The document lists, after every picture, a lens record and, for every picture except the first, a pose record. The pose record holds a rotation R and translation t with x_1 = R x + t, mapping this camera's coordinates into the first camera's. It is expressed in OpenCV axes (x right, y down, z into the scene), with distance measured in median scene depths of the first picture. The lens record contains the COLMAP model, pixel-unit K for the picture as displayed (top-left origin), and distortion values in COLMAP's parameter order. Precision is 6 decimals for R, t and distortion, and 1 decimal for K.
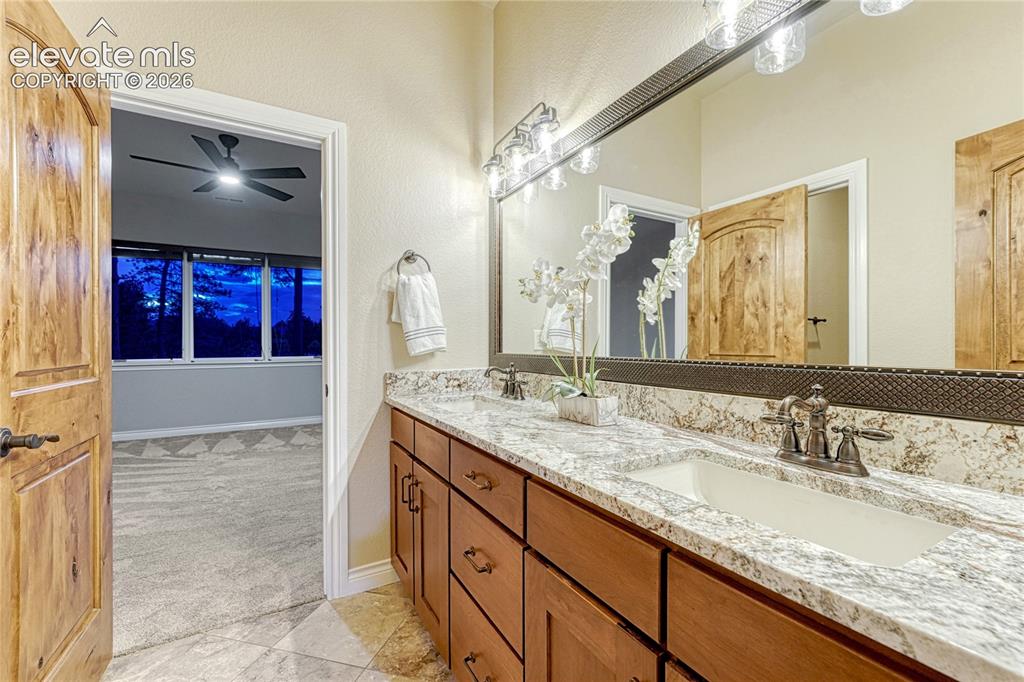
lens RADIAL K [[433.3, 0, 511.3], [0, 433.3, 340.4], [0, 0, 1]] dist [-0.012481, -0.000517]
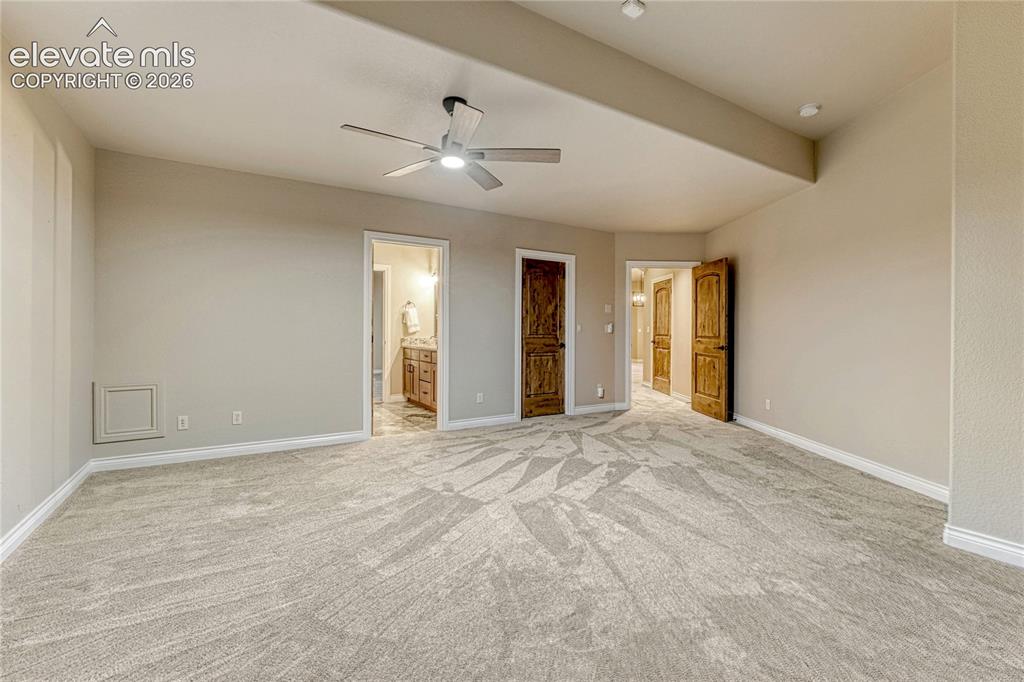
lens RADIAL K [[433.3, 0, 511.8], [0, 433.3, 335.0], [0, 0, 1]] dist [-0.012481, -0.000517]
pose [[0.999408, 0.006762, 0.033740, 0.443955], [-0.006758, 0.999977, -0.000236, 0.046969], [-0.033740, 0.000008, 0.999431, -2.341989]]
